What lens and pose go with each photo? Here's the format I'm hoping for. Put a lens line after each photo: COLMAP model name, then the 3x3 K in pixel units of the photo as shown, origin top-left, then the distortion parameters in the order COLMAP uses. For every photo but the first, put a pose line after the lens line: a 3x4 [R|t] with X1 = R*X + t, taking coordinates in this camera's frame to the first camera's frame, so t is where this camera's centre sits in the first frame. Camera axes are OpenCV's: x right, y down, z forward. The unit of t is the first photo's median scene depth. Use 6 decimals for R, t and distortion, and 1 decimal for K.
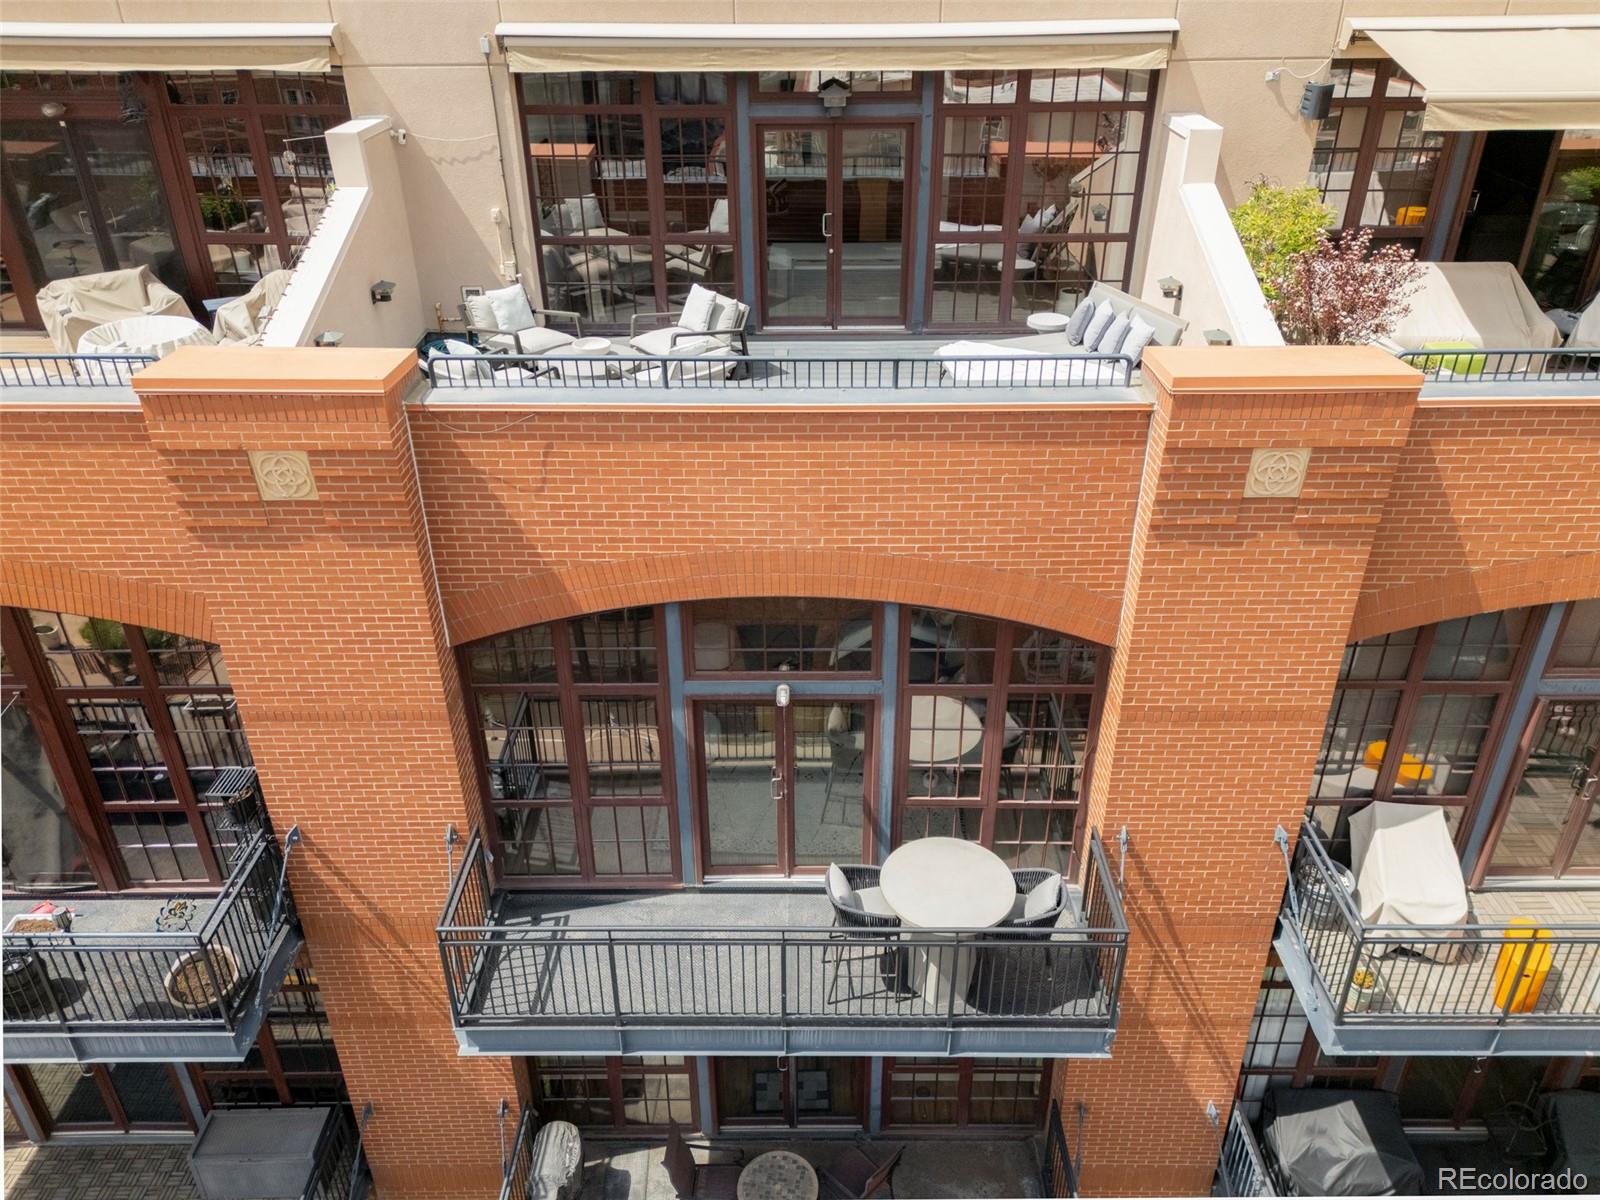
lens RADIAL K [[1150.7, 0, 800.0], [0, 1150.7, 600.0], [0, 0, 1]] dist [0.102501, -0.142009]
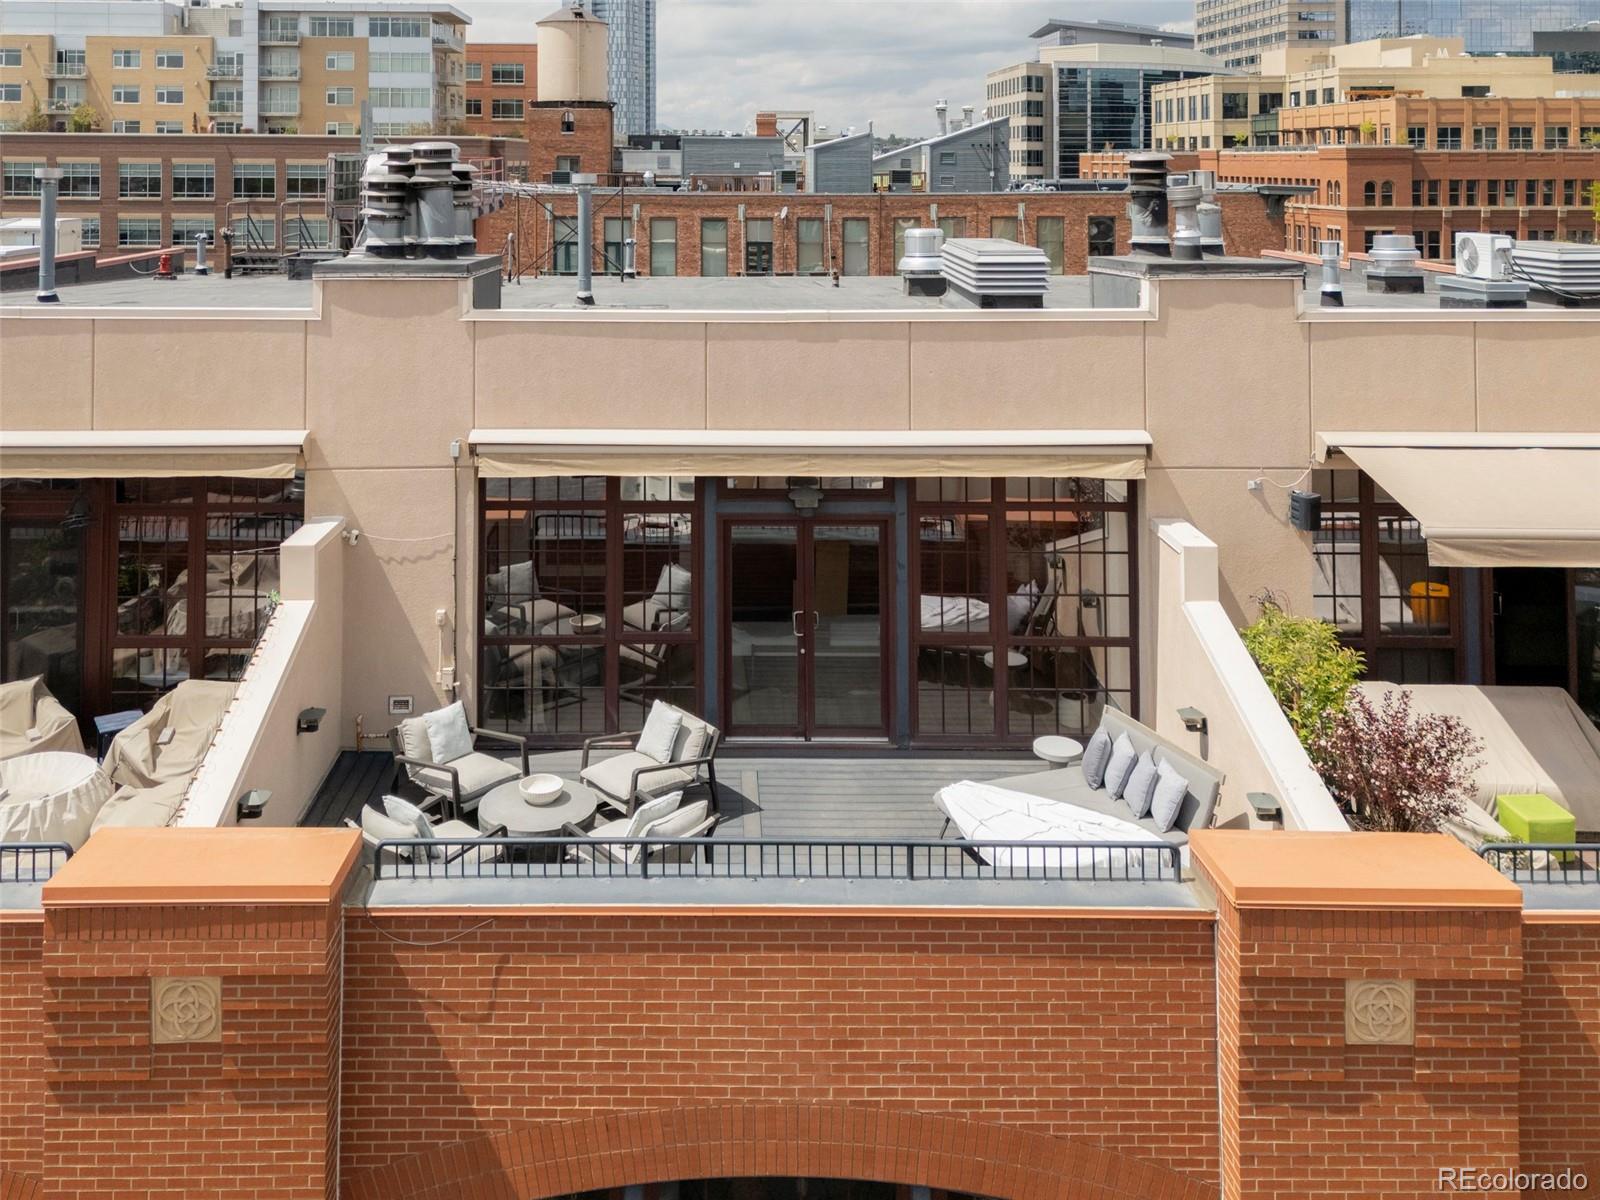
lens RADIAL K [[1188.1, 0, 897.5], [0, 1188.1, 597.8], [0, 0, 1]] dist [0.022594, 0.002507]
pose [[0.999949, 0.010056, -0.001053, 0.064858], [-0.009092, 0.848804, -0.528630, 0.097110], [-0.004422, 0.528613, 0.848852, 0.125240]]
